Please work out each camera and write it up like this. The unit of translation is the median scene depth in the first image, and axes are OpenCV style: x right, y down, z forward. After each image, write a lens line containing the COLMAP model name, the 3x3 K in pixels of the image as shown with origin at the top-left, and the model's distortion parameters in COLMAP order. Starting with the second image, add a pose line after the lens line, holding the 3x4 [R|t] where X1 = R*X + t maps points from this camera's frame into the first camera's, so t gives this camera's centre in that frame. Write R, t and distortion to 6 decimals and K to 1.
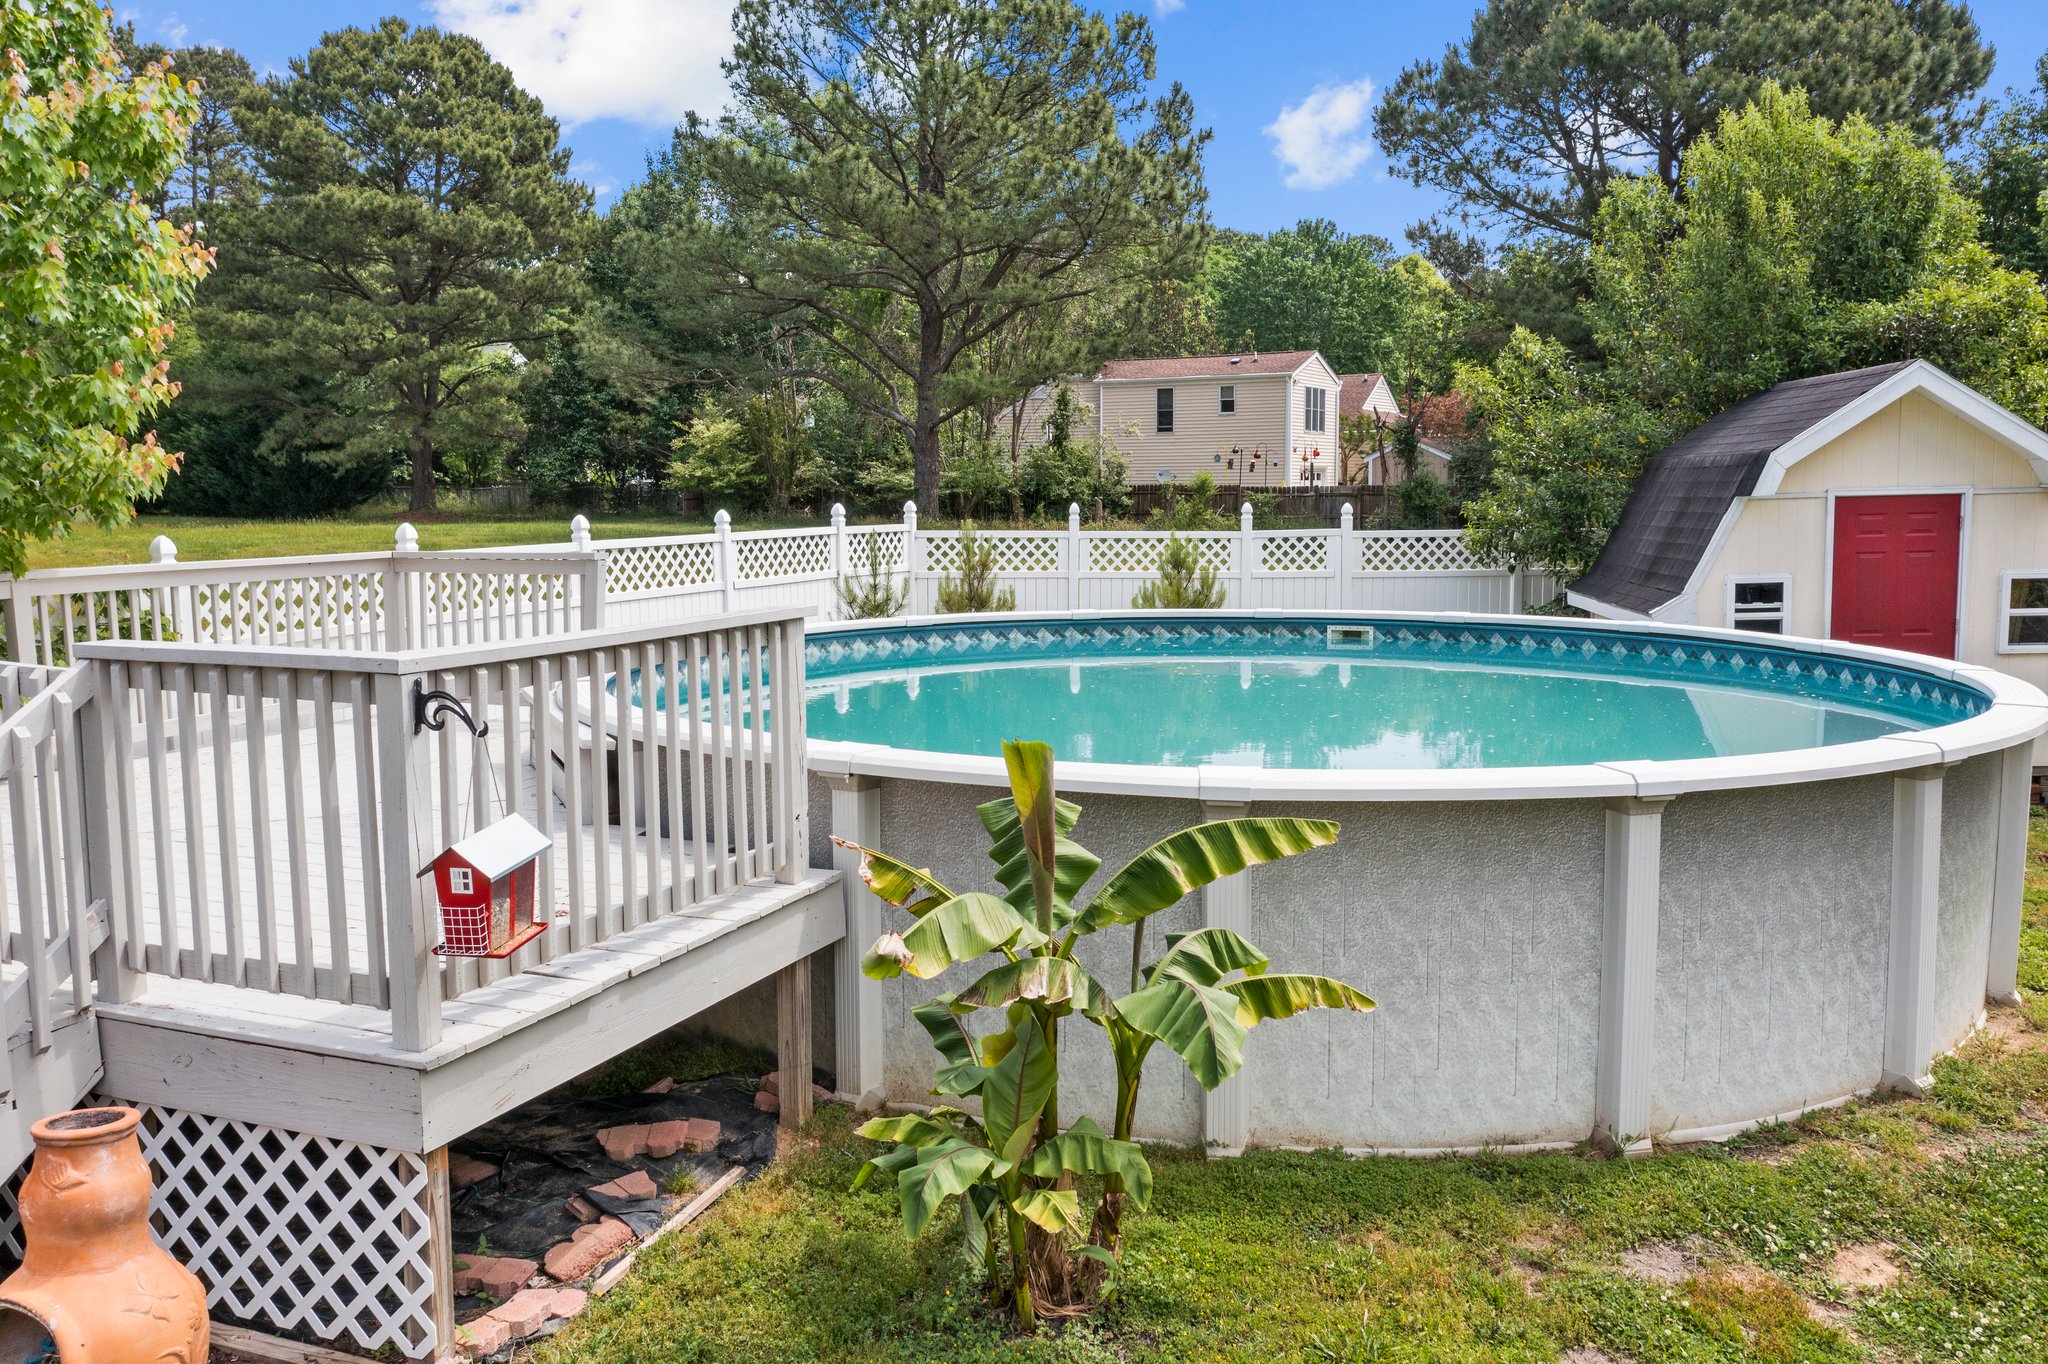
lens RADIAL K [[1641.5, 0, 1018.5], [0, 1641.5, 709.3], [0, 0, 1]] dist [-0.004950, 0.004075]
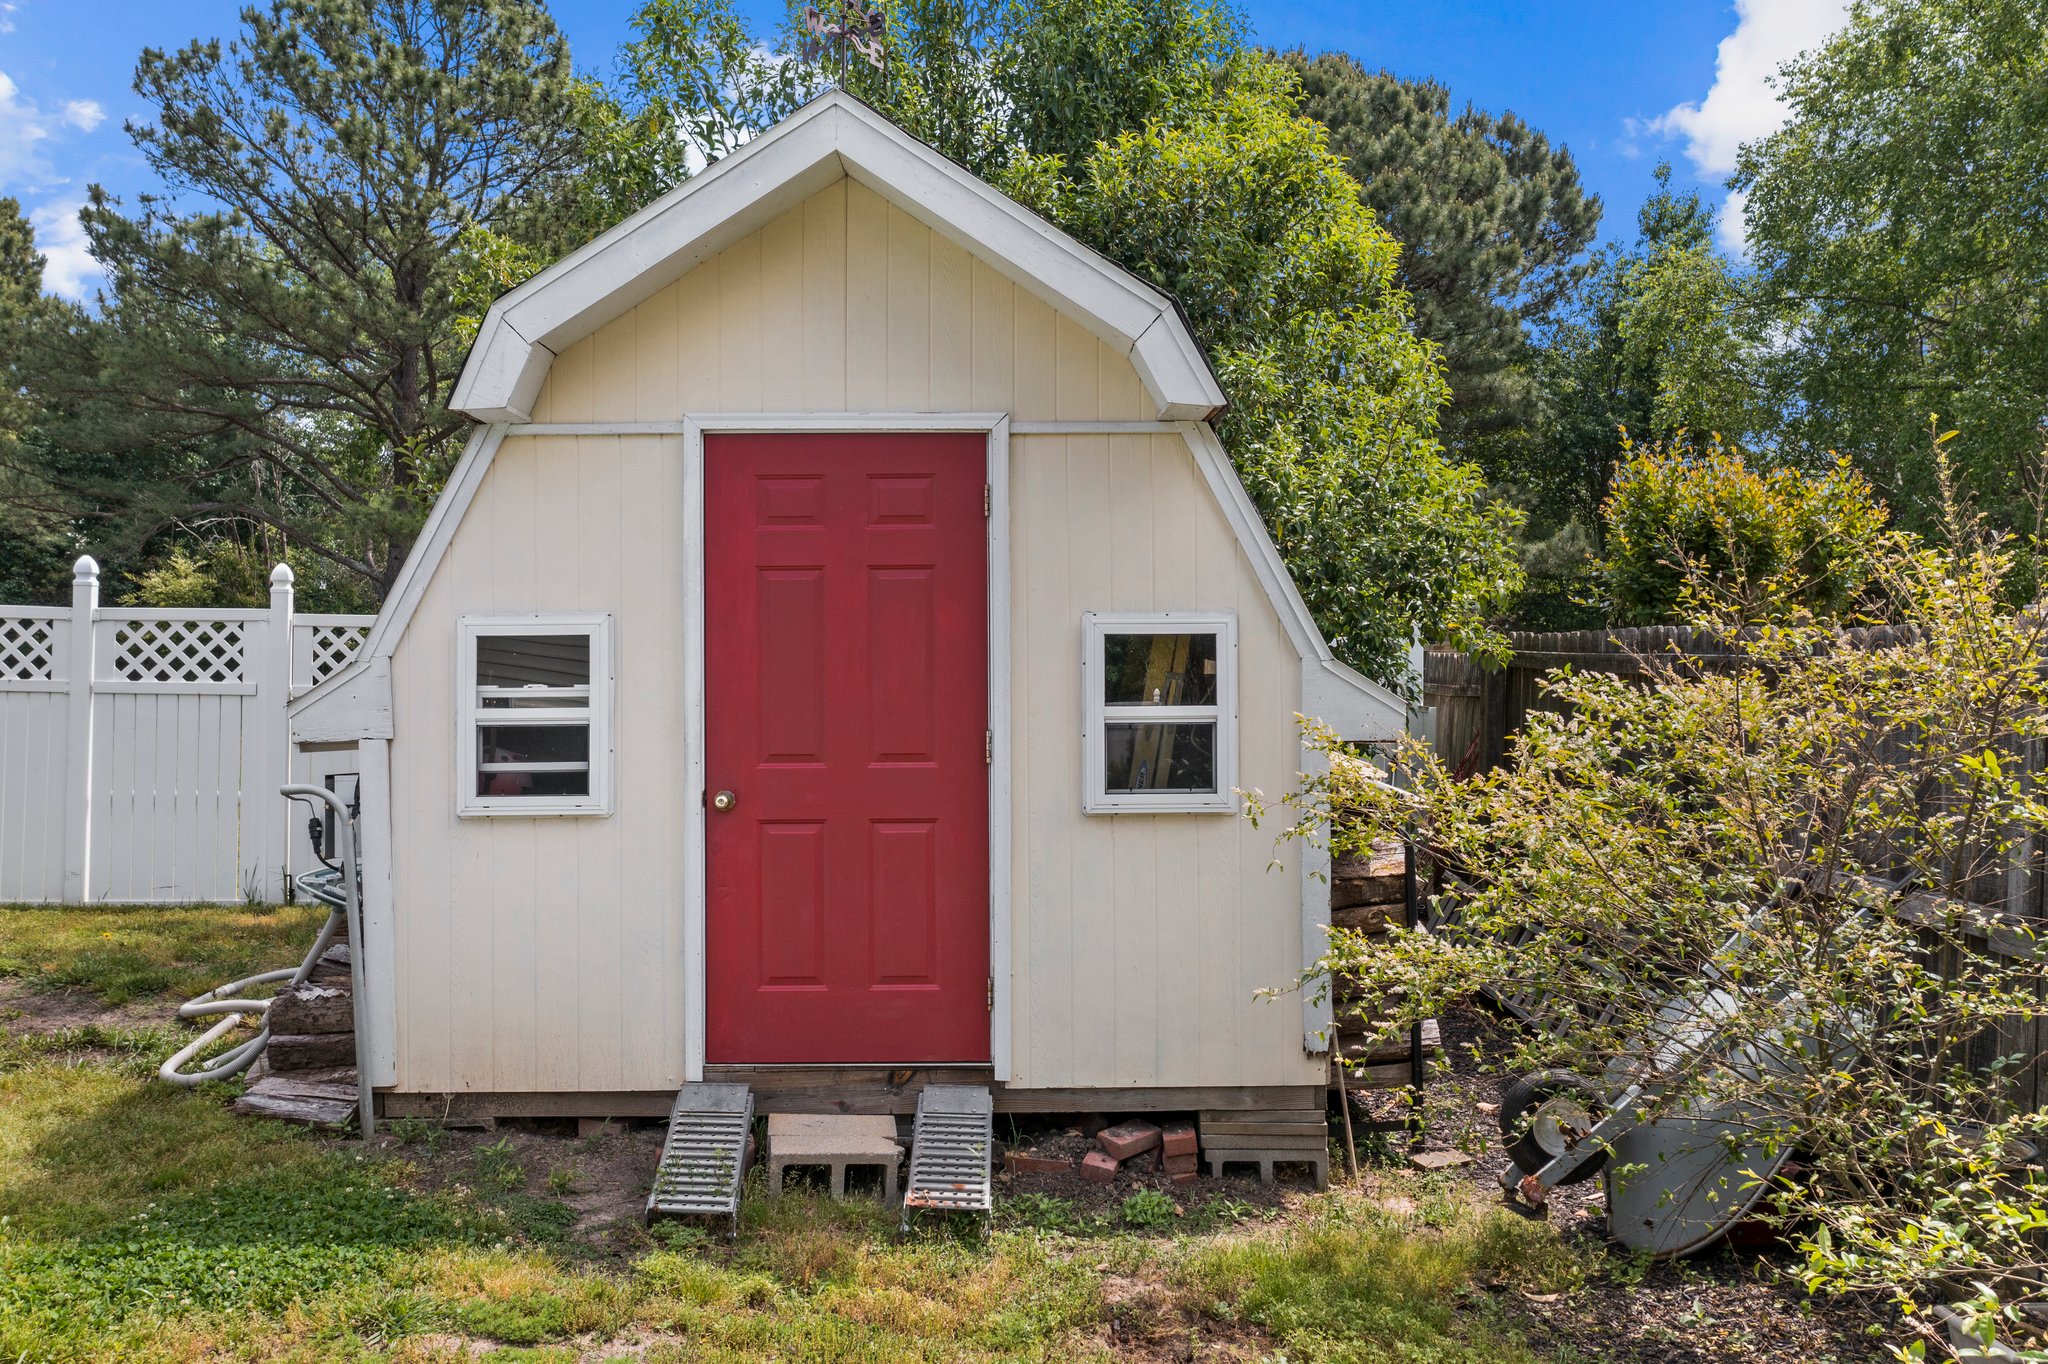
lens RADIAL K [[1666.2, 0, 1023.2], [0, 1666.2, 684.5], [0, 0, 1]] dist [-0.007250, -0.001074]
pose [[0.990811, 0.025316, 0.132863, 0.374563], [-0.005443, 0.988994, -0.147857, -0.002722], [-0.135144, 0.145776, 0.980044, 0.415462]]
